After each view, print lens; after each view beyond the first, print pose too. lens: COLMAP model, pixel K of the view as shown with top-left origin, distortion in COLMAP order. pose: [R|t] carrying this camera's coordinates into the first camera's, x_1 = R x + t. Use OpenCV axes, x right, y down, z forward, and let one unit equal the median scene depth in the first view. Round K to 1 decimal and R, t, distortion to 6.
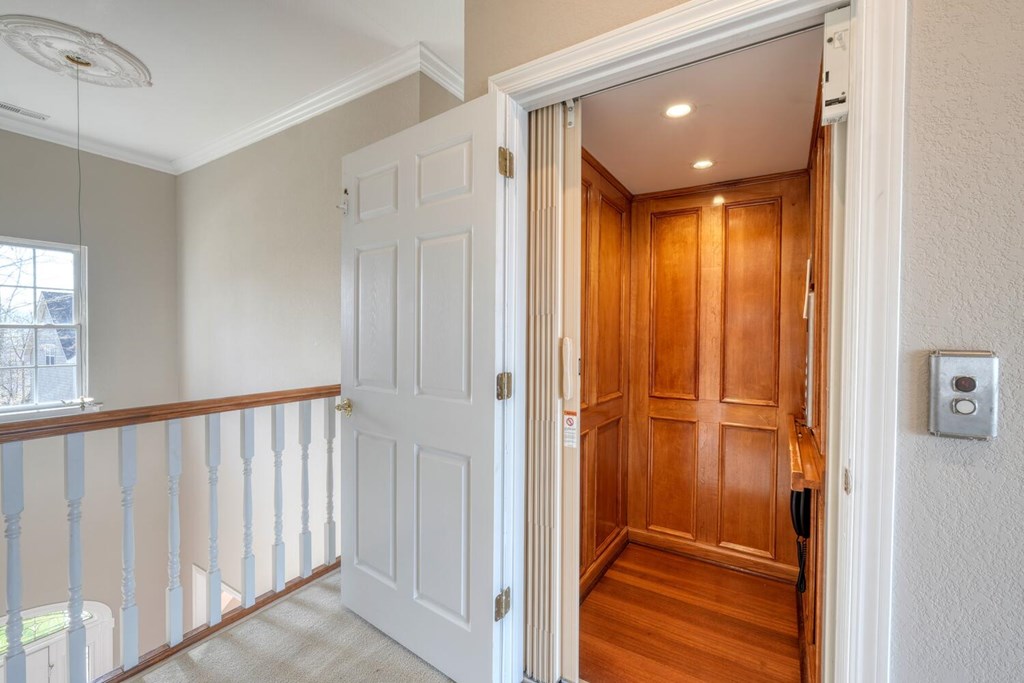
lens RADIAL K [[431.9, 0, 513.4], [0, 431.9, 341.1], [0, 0, 1]] dist [0.004329, -0.000264]
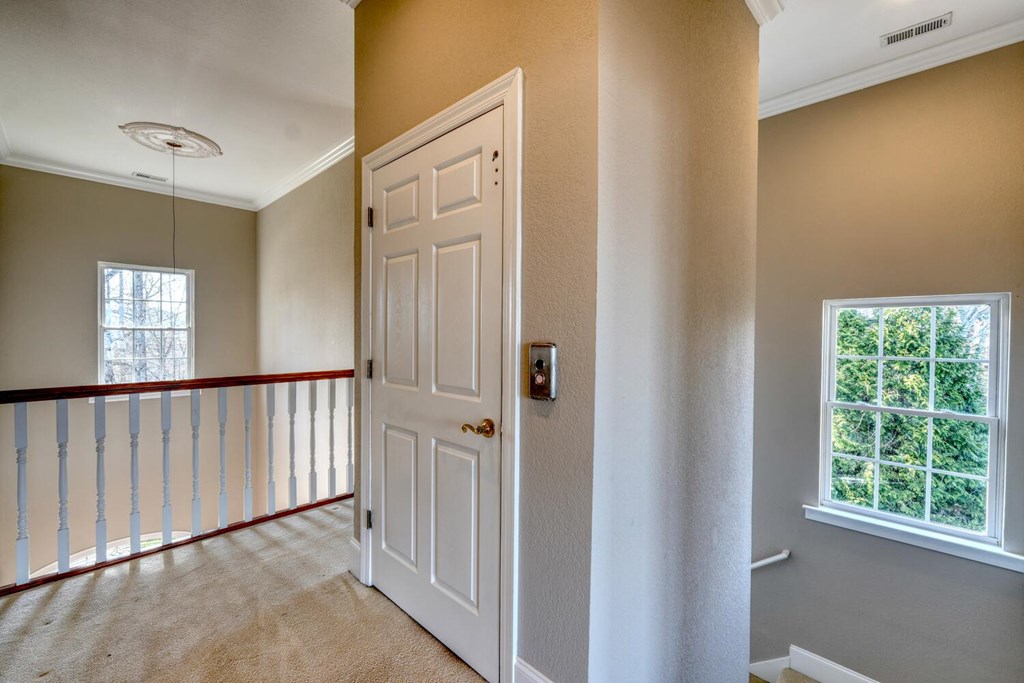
lens RADIAL K [[431.9, 0, 509.1], [0, 431.9, 339.5], [0, 0, 1]] dist [0.004329, -0.000264]
pose [[0.977846, 0.001291, -0.209324, 0.397252], [-0.002528, 0.999981, -0.005639, 0.005447], [0.209312, 0.006044, 0.977830, -0.172999]]
